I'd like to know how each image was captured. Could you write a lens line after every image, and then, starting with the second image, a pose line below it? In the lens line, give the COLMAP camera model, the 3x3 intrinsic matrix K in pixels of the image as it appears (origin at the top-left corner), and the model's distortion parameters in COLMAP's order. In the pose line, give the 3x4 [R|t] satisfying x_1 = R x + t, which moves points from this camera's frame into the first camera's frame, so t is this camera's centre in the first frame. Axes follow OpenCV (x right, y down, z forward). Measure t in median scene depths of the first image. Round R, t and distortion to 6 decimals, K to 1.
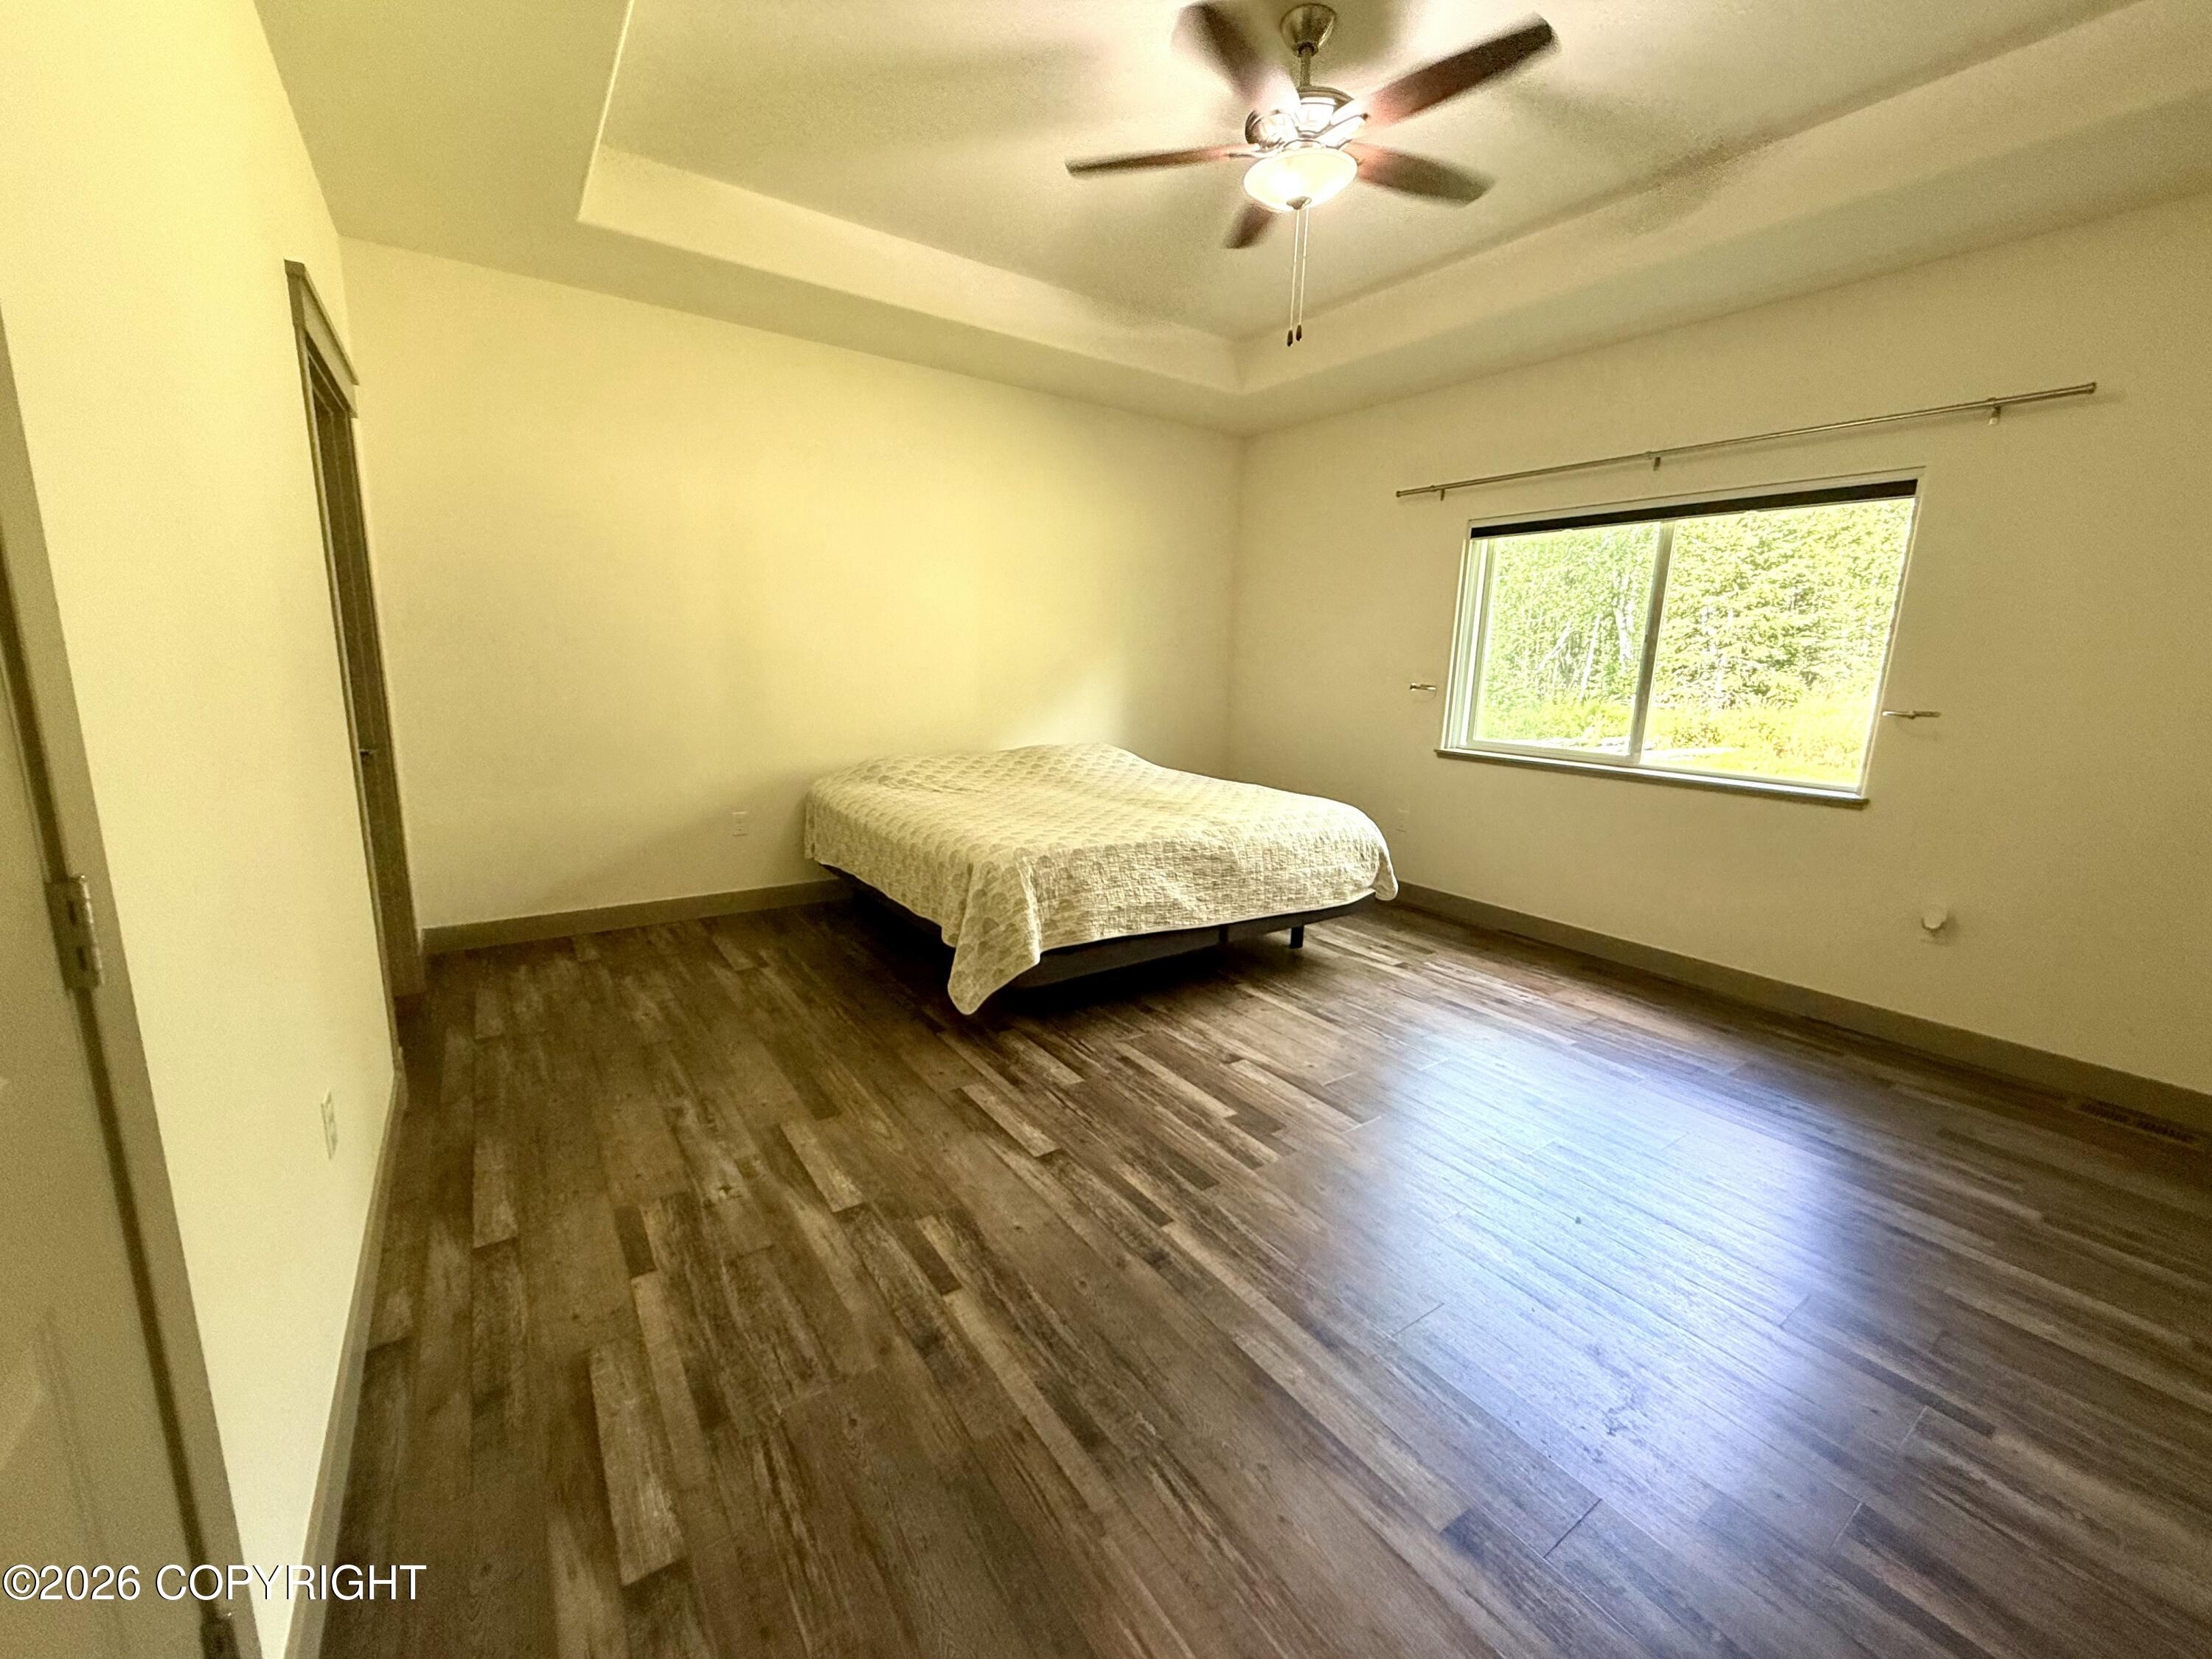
lens RADIAL K [[871.9, 0, 1103.2], [0, 871.9, 828.1], [0, 0, 1]] dist [-0.001016, 0.000160]
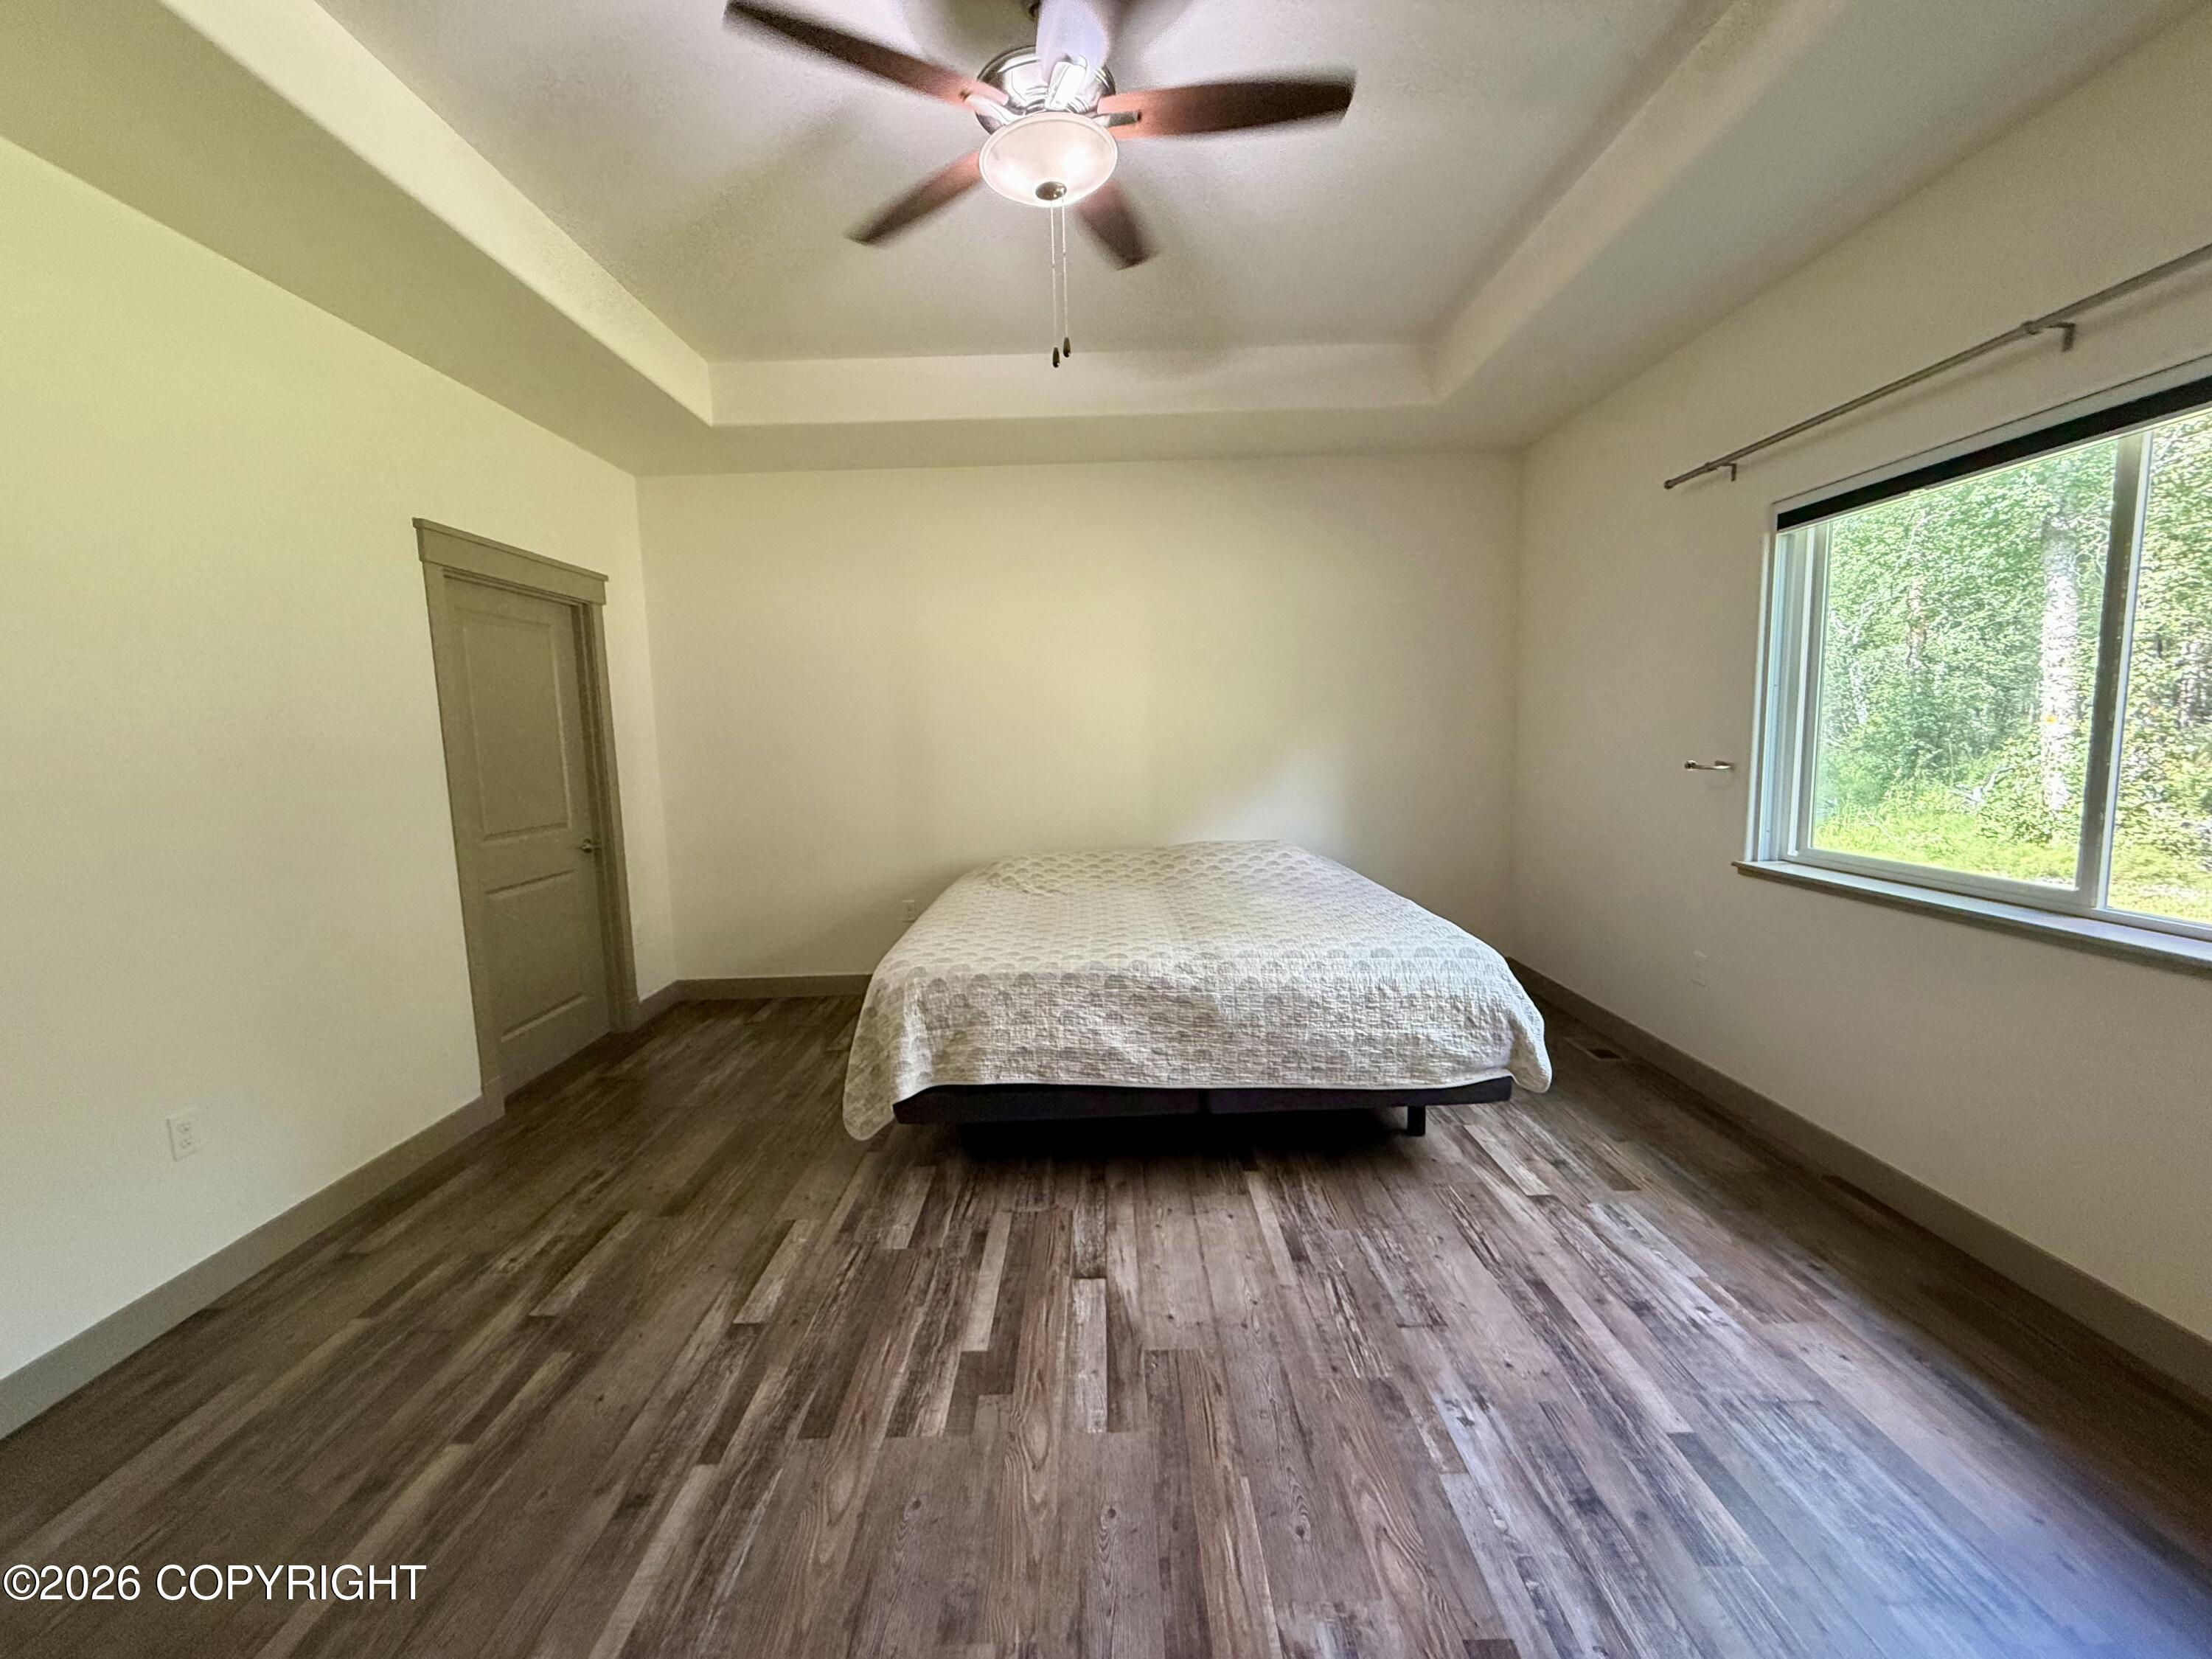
lens RADIAL K [[874.7, 0, 1104.4], [0, 874.7, 831.4], [0, 0, 1]] dist [0.001092, 0.000261]
pose [[0.821905, 0.012284, -0.569492, 0.533595], [-0.057975, 0.996380, -0.062180, -0.066923], [0.566666, 0.084122, 0.819642, 0.312610]]
